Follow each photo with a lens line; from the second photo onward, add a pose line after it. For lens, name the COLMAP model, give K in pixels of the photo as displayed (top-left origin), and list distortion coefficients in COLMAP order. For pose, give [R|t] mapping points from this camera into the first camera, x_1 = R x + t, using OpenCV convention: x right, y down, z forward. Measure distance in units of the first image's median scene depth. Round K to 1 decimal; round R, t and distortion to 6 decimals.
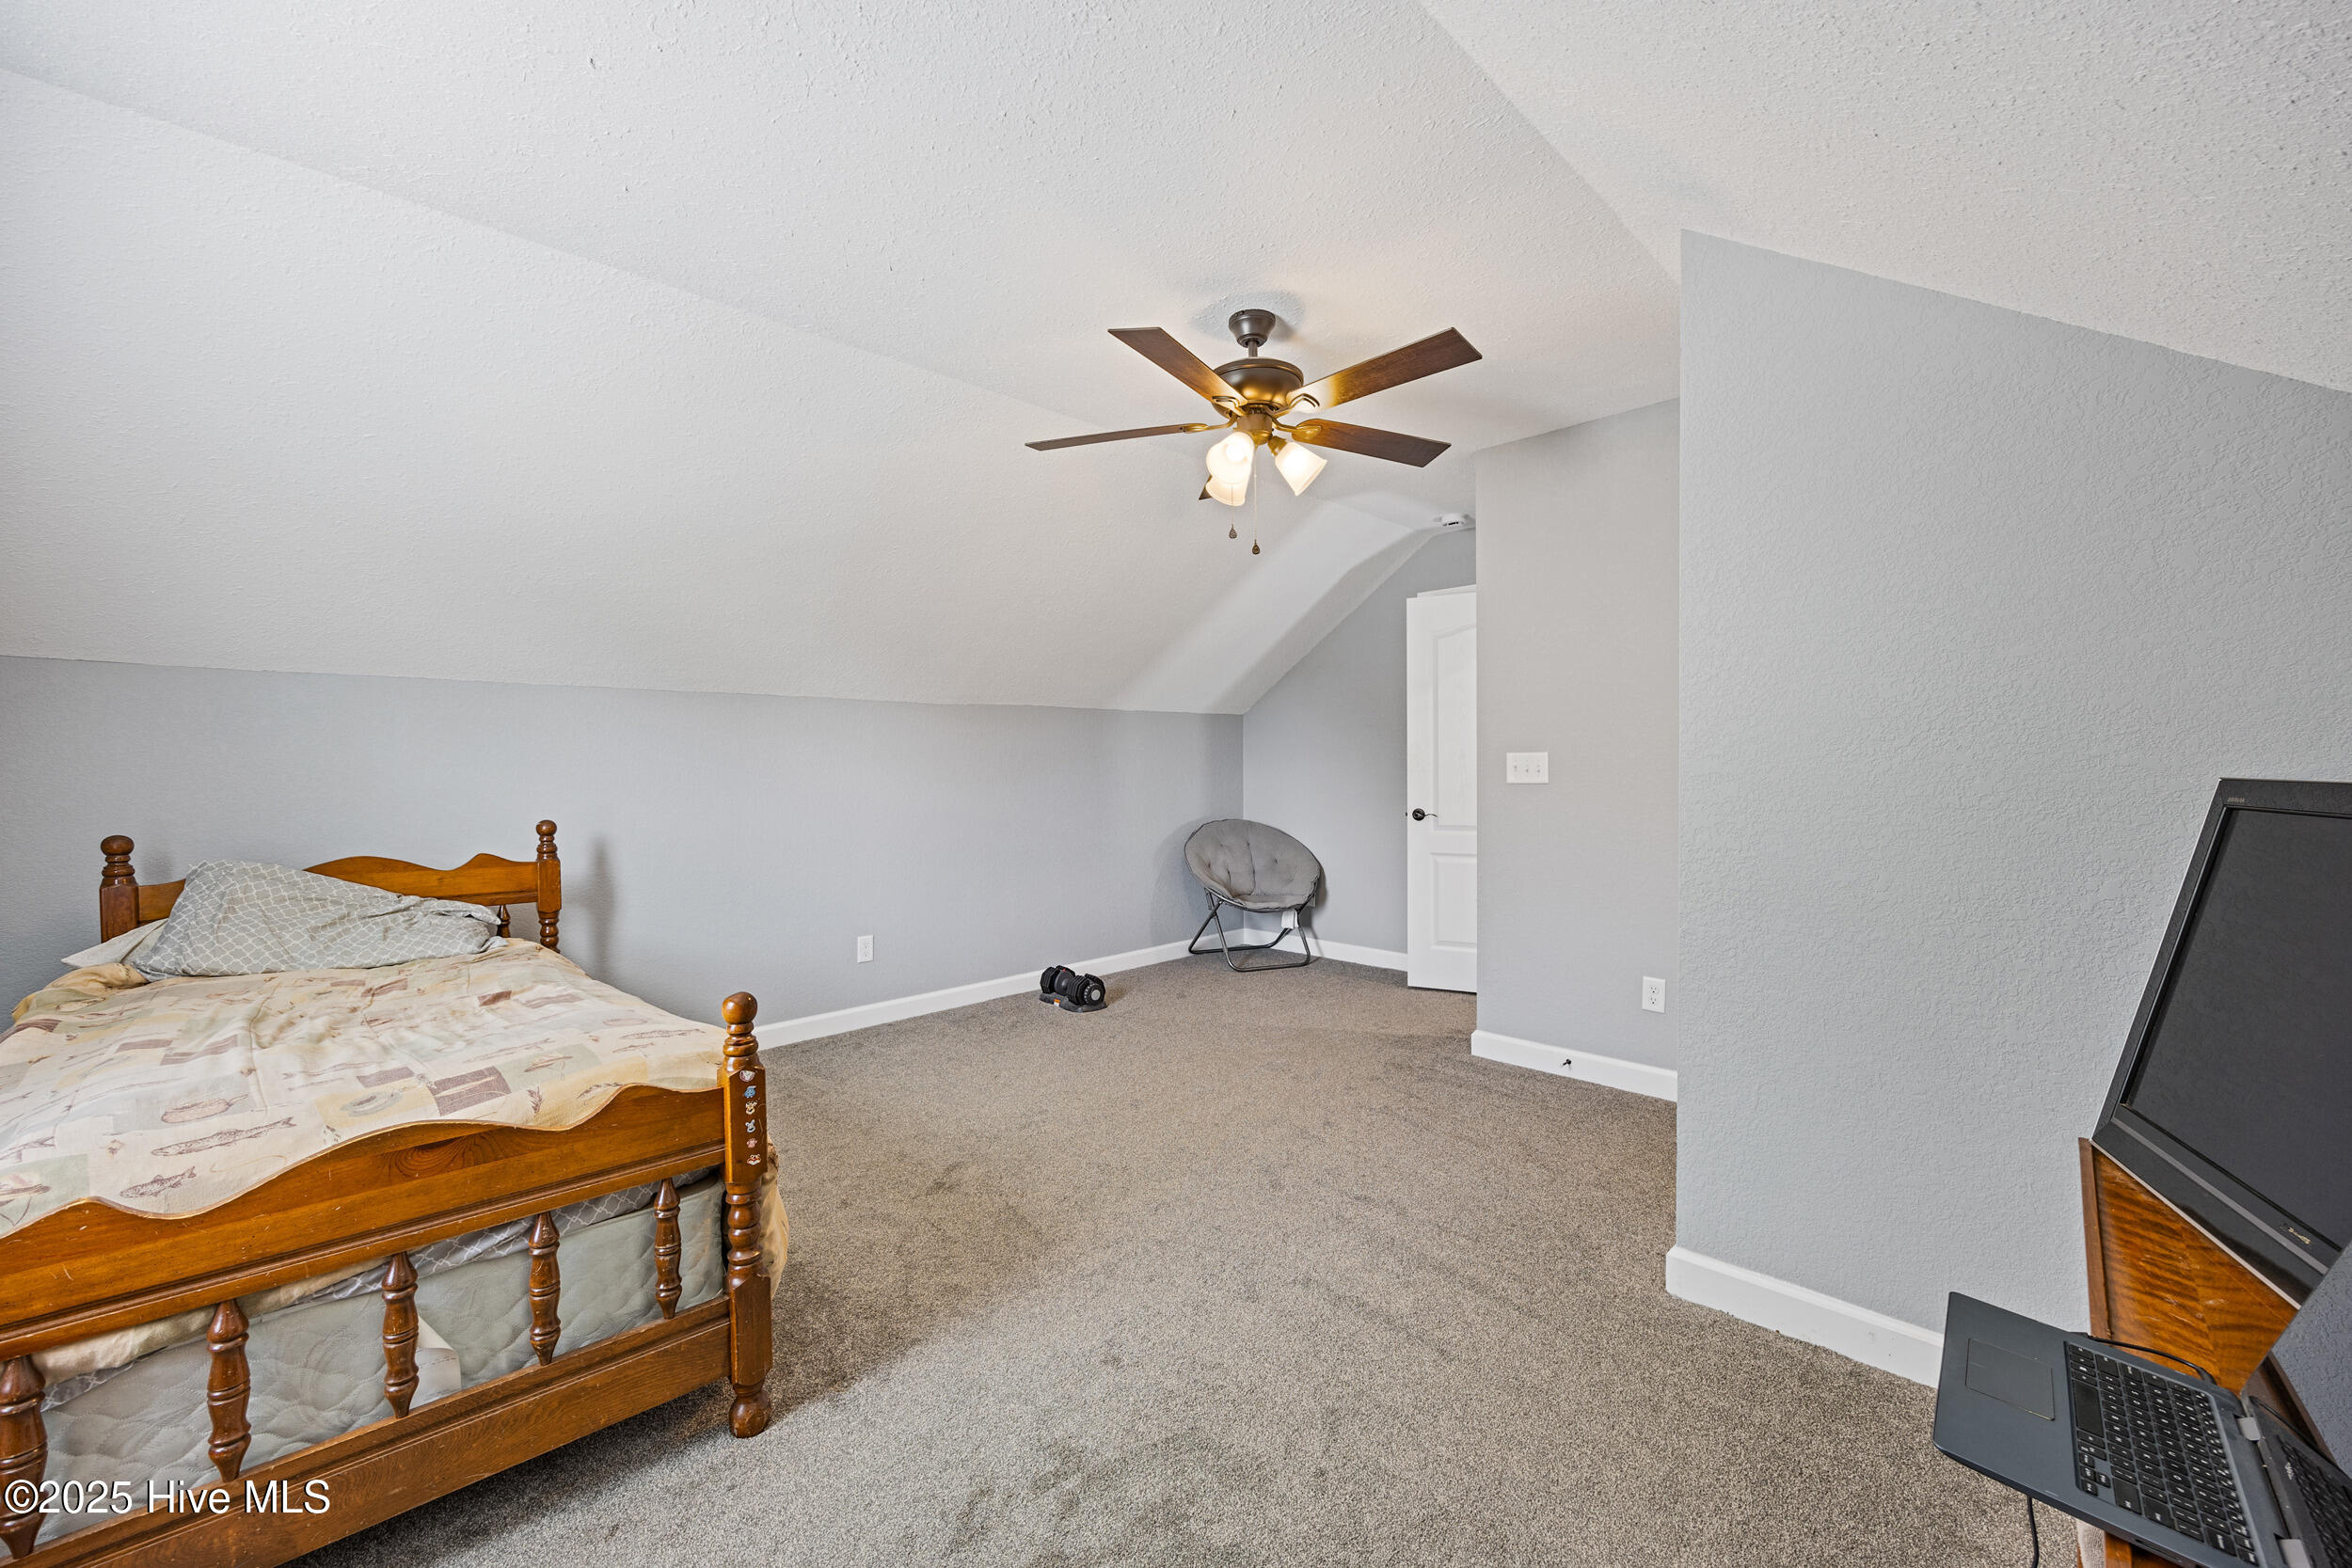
lens RADIAL K [[919.0, 0, 1176.0], [0, 919.0, 784.0], [0, 0, 1]] dist [-0.000337, 0.000097]
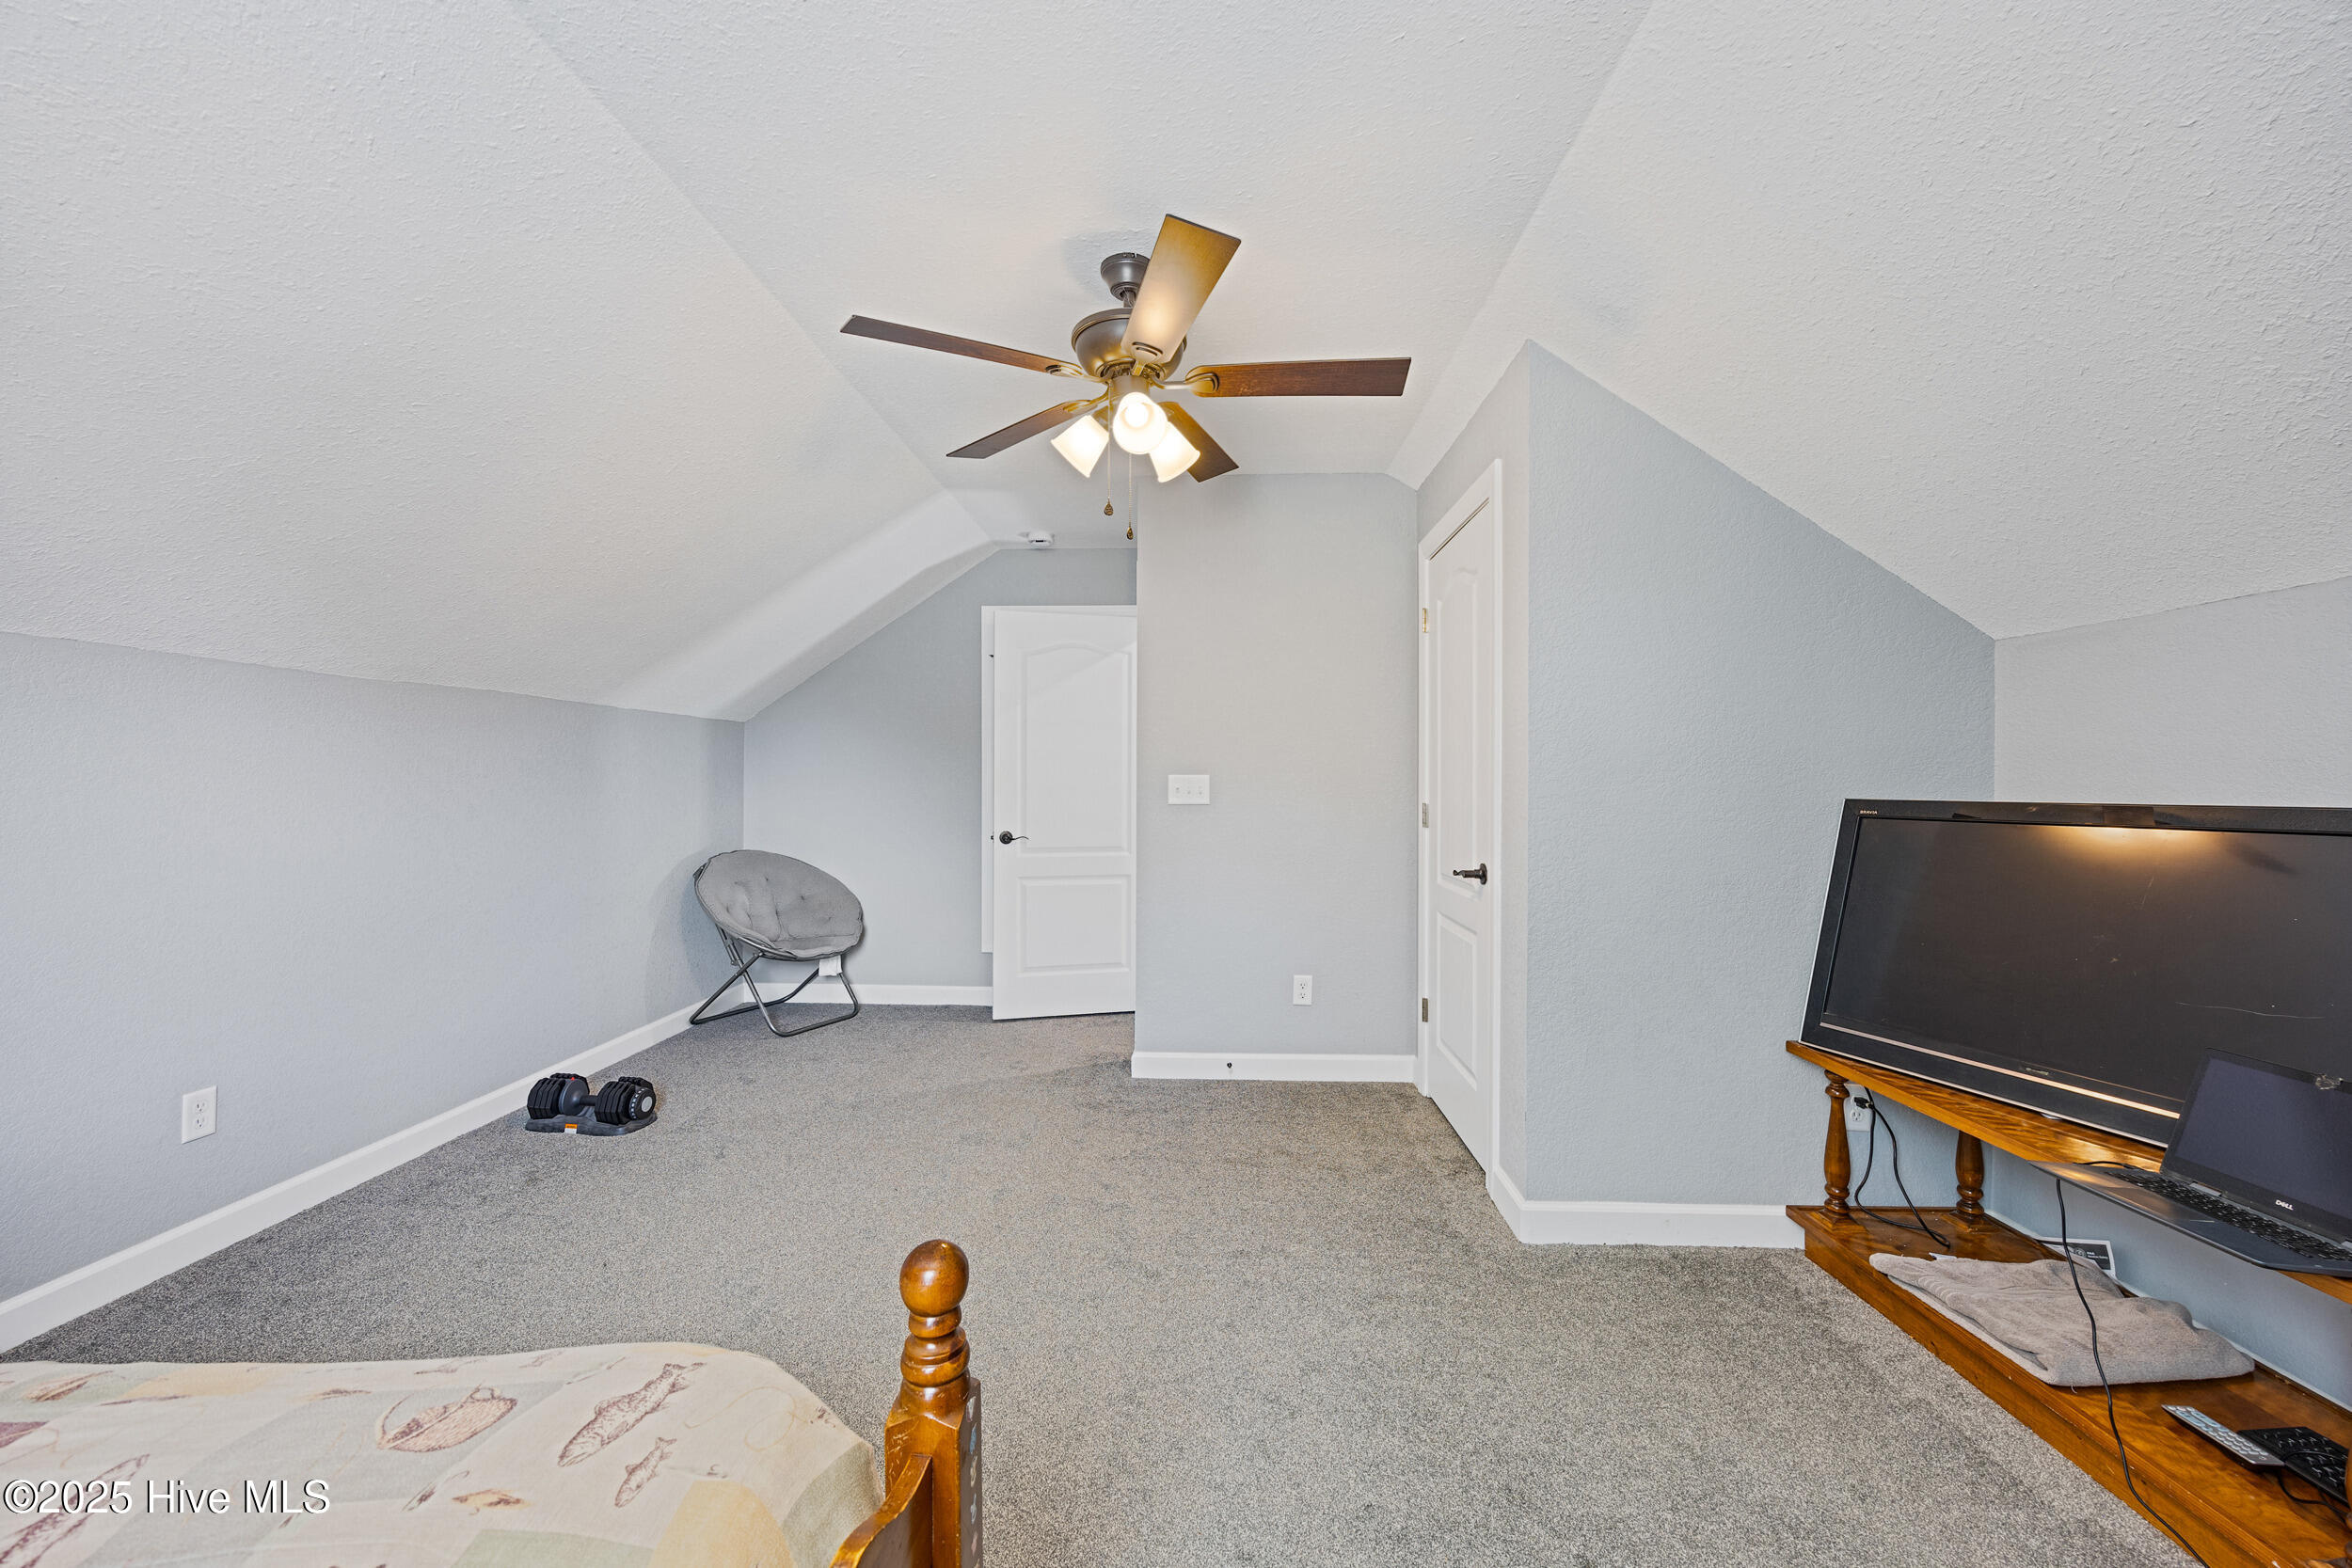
lens RADIAL K [[900.6, 0, 1175.5], [0, 900.6, 780.9], [0, 0, 1]] dist [-0.007004, 0.000026]
pose [[0.740369, 0.012218, 0.672089, -0.261948], [0.005619, 0.999687, -0.024363, -0.002096], [-0.672177, 0.021814, 0.740069, 0.208848]]
